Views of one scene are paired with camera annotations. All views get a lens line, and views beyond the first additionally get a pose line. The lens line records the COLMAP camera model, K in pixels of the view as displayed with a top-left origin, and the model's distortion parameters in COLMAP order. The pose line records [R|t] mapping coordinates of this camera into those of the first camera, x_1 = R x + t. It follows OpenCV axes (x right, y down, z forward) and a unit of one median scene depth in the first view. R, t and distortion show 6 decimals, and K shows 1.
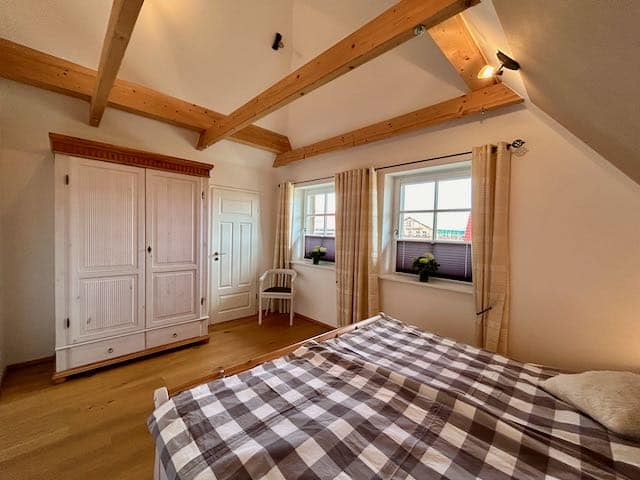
lens RADIAL K [[259.7, 0, 320.0], [0, 259.7, 240.0], [0, 0, 1]] dist [-0.001985, 0.000170]
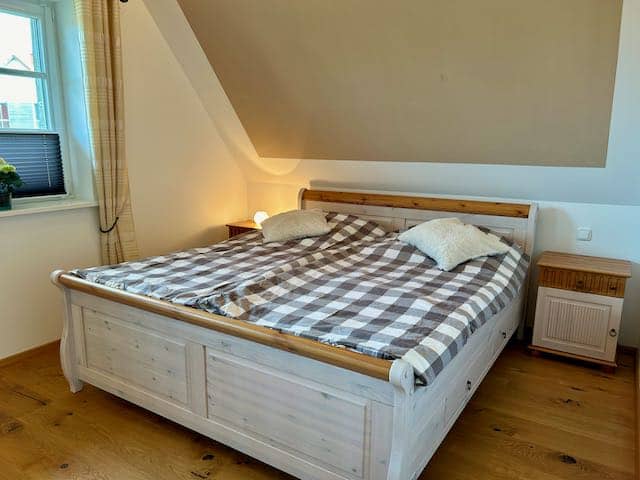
lens RADIAL K [[483.4, 0, 320.0], [0, 483.4, 240.0], [0, 0, 1]] dist [0.087541, -0.135164]
pose [[-0.236089, -0.226569, 0.944949, -0.854968], [0.012936, 0.971619, 0.236196, -0.006102], [-0.971645, 0.067987, -0.226458, 0.751738]]
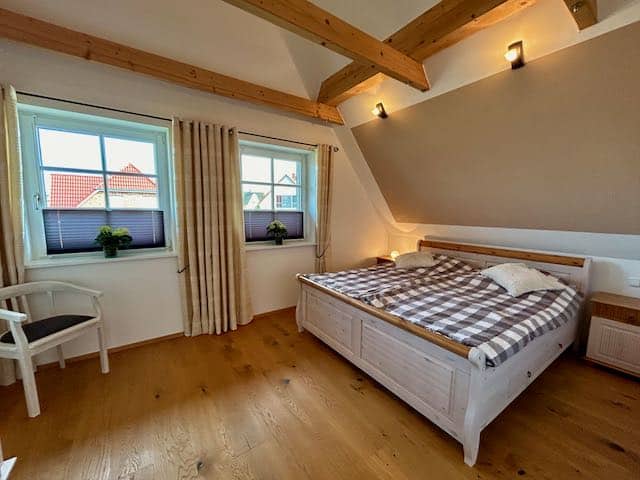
lens RADIAL K [[259.7, 0, 320.0], [0, 259.7, 240.0], [0, 0, 1]] dist [-0.001985, 0.000170]
pose [[0.167027, -0.140707, 0.975860, -0.892749], [0.027227, 0.990045, 0.138092, -0.024007], [-0.985576, 0.003505, 0.169196, 0.757387]]
